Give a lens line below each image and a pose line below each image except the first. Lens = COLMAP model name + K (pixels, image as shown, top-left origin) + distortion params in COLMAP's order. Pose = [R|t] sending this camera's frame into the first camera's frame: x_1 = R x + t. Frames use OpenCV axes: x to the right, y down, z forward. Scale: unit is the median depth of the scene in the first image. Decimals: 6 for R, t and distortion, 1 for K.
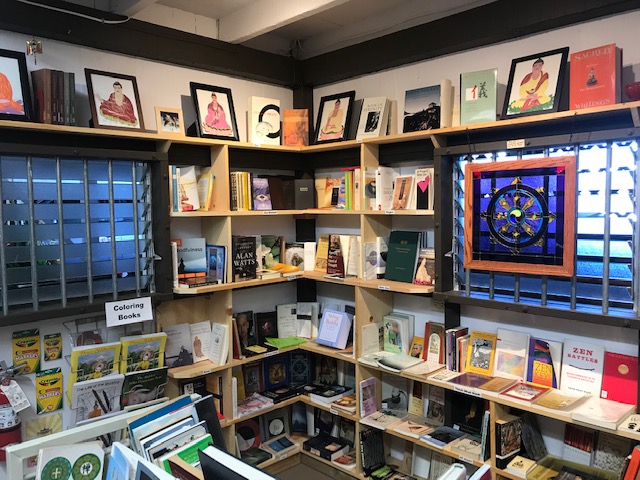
lens RADIAL K [[532.0, 0, 315.5], [0, 532.0, 239.5], [0, 0, 1]] dist [0.008910, -0.001555]
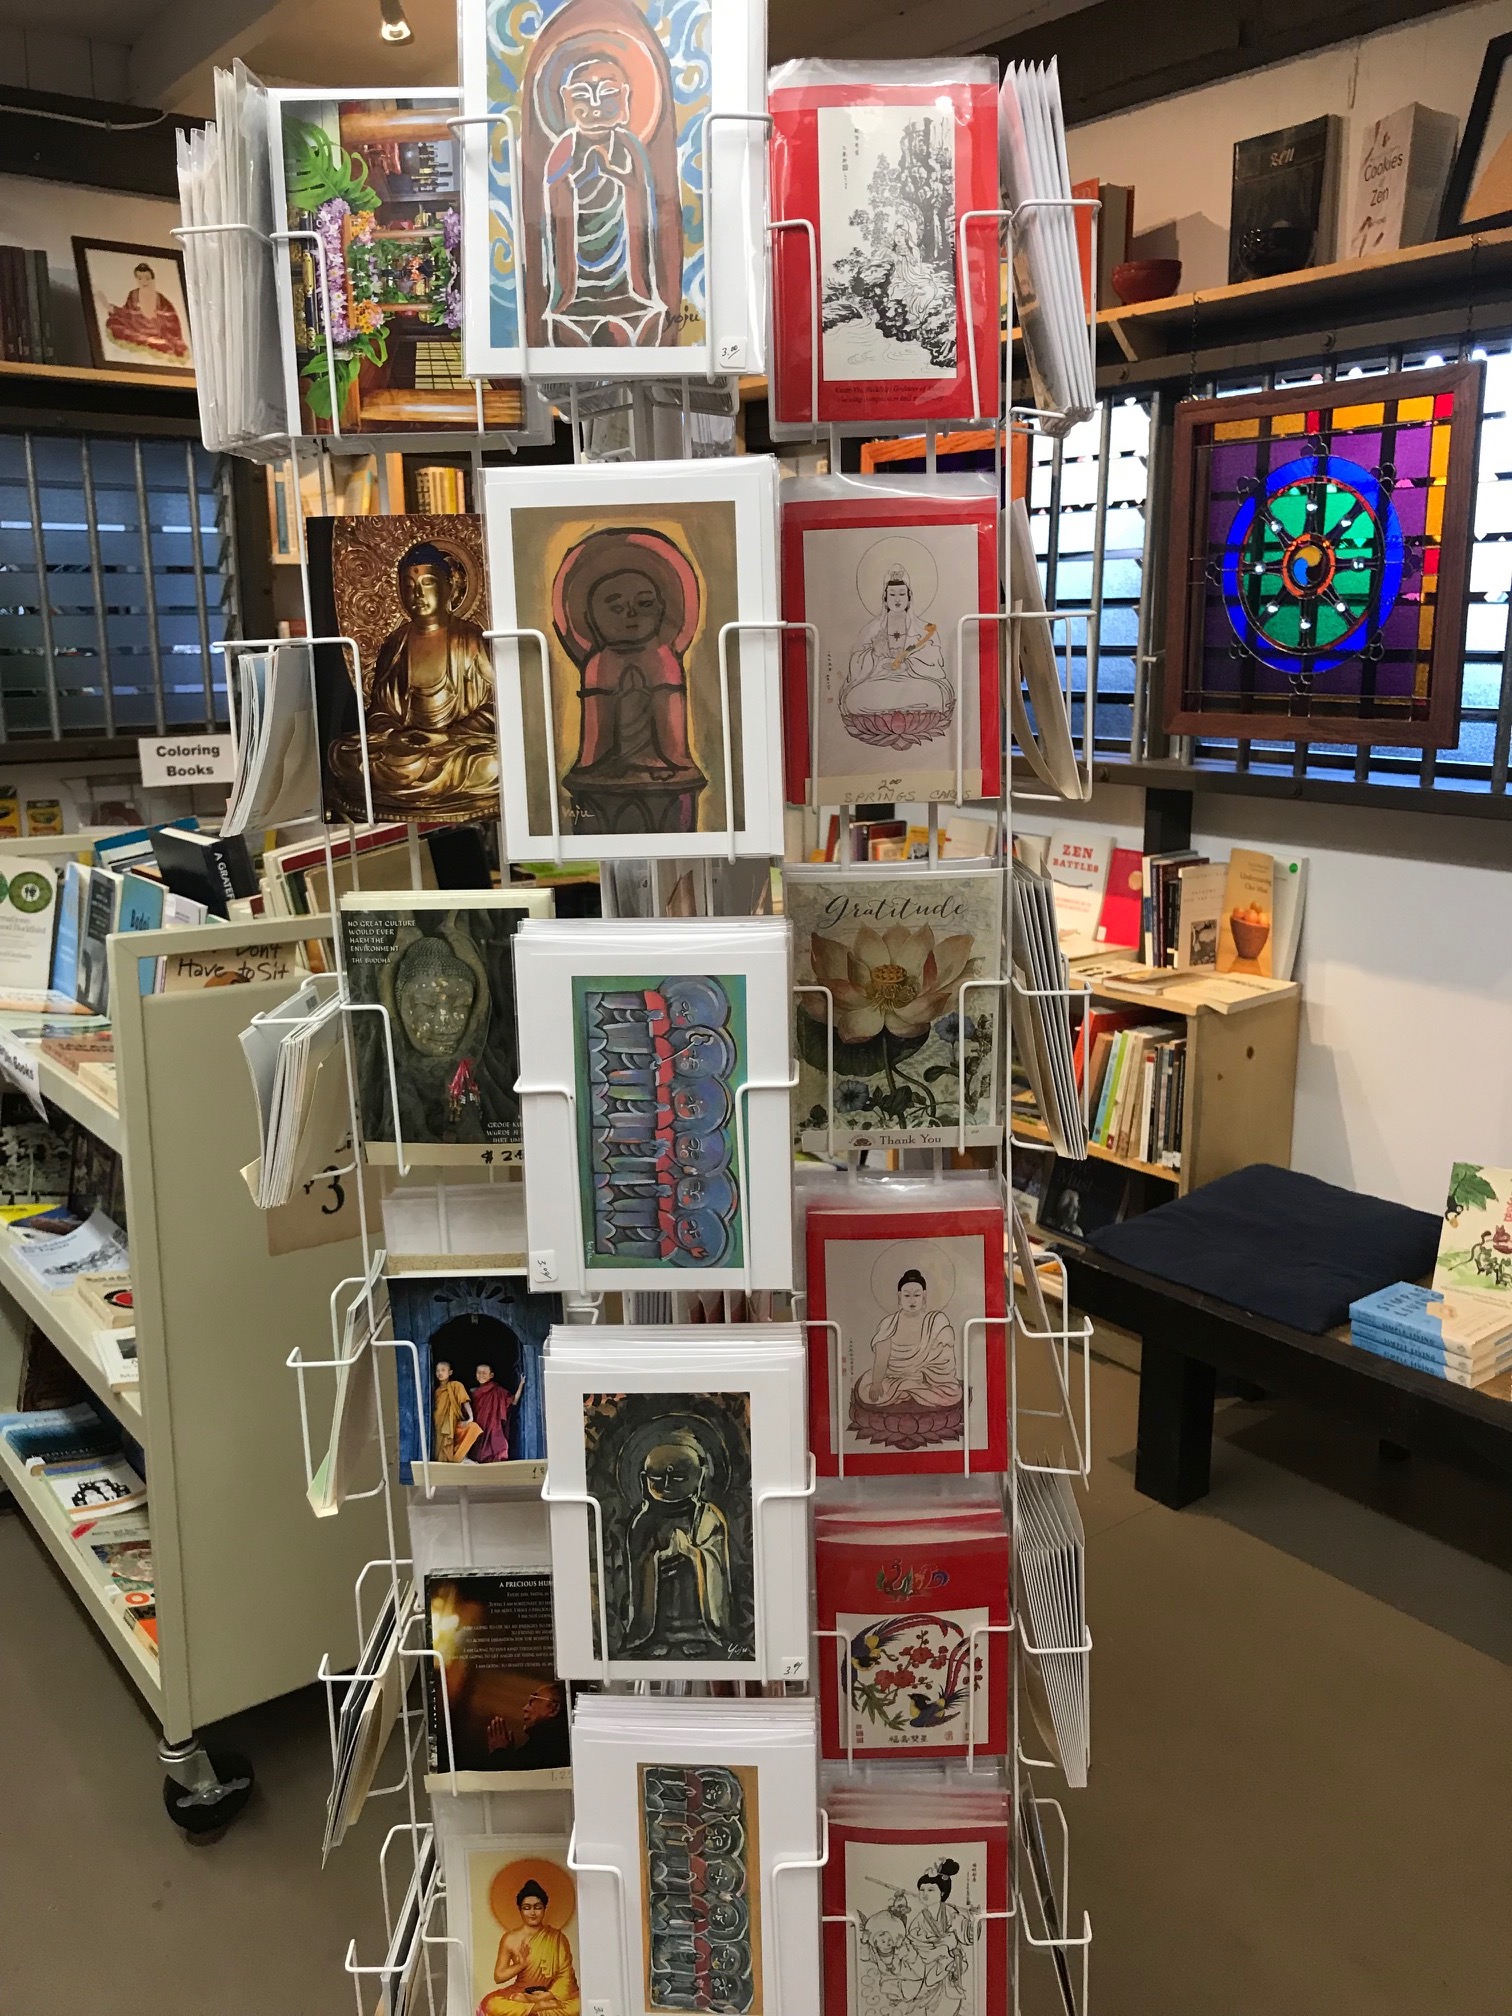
lens RADIAL K [[1675.8, 0, 756.0], [0, 1675.8, 1008.0], [0, 0, 1]] dist [0.008910, -0.001555]
pose [[0.992715, 0.036366, -0.114869, 0.368076], [-0.015783, 0.984398, 0.175248, 0.082960], [0.119450, -0.172159, 0.977800, -0.507814]]
